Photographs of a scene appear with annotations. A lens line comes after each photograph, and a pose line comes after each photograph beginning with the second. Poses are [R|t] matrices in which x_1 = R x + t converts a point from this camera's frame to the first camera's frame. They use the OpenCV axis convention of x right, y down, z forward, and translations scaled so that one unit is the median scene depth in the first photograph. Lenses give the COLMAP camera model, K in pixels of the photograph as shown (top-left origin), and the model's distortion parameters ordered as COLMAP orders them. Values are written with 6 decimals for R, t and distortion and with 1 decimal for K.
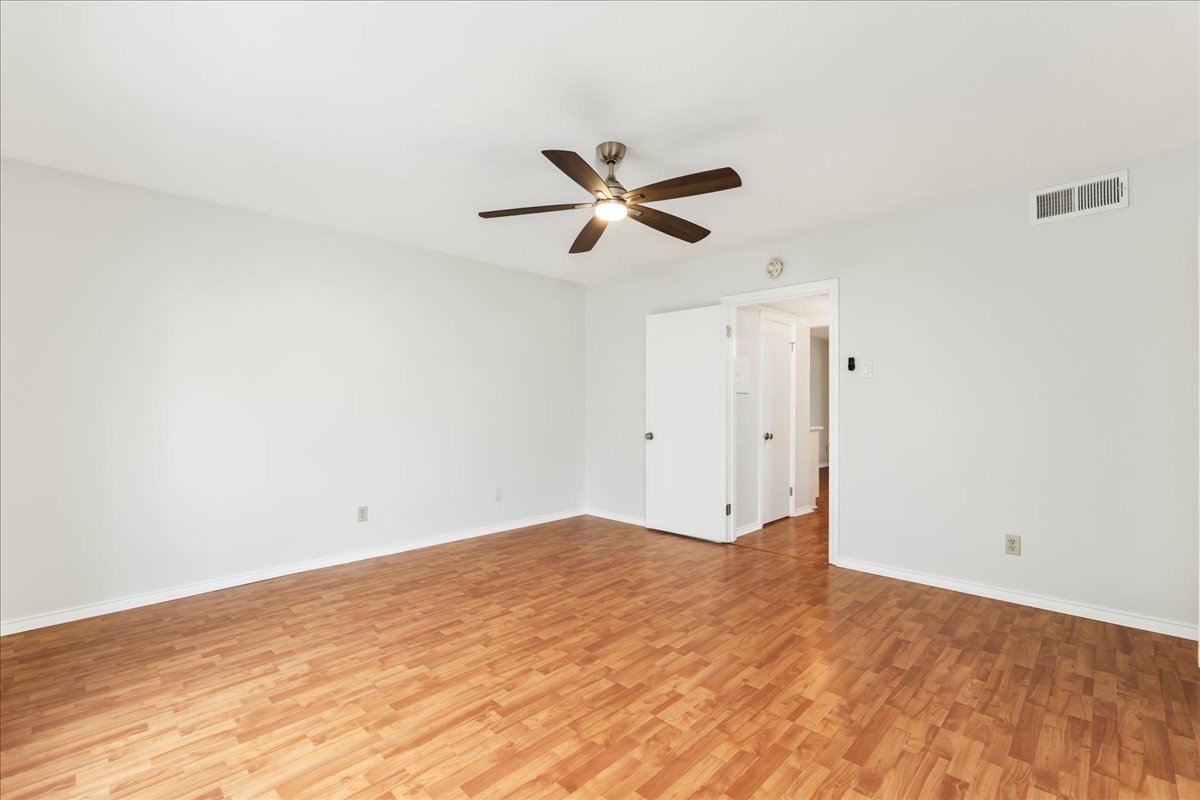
lens RADIAL K [[526.1, 0, 600.5], [0, 526.1, 402.6], [0, 0, 1]] dist [-0.011603, 0.003105]
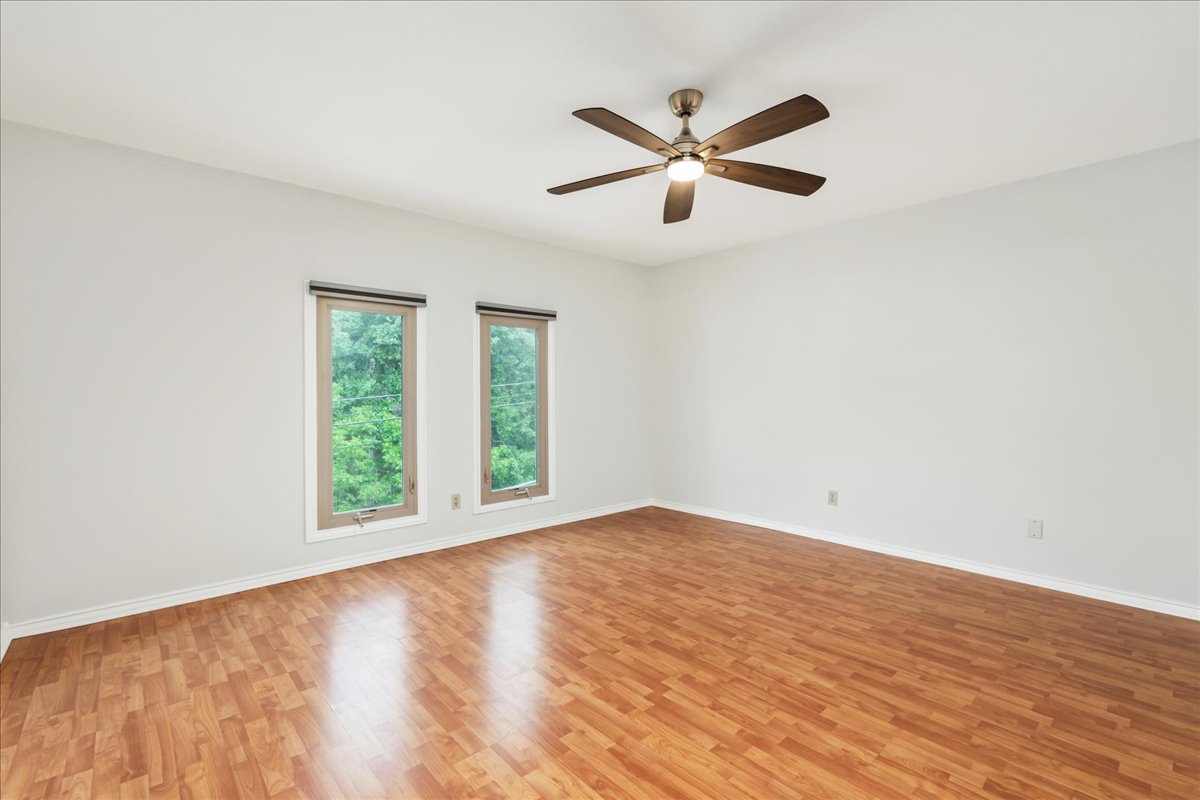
lens RADIAL K [[526.1, 0, 586.8], [0, 526.1, 396.0], [0, 0, 1]] dist [-0.011603, 0.003105]
pose [[-0.068924, 0.012139, -0.997548, 0.919618], [0.004844, 0.999918, 0.011833, -0.002519], [0.997610, -0.004016, -0.068977, 0.906439]]
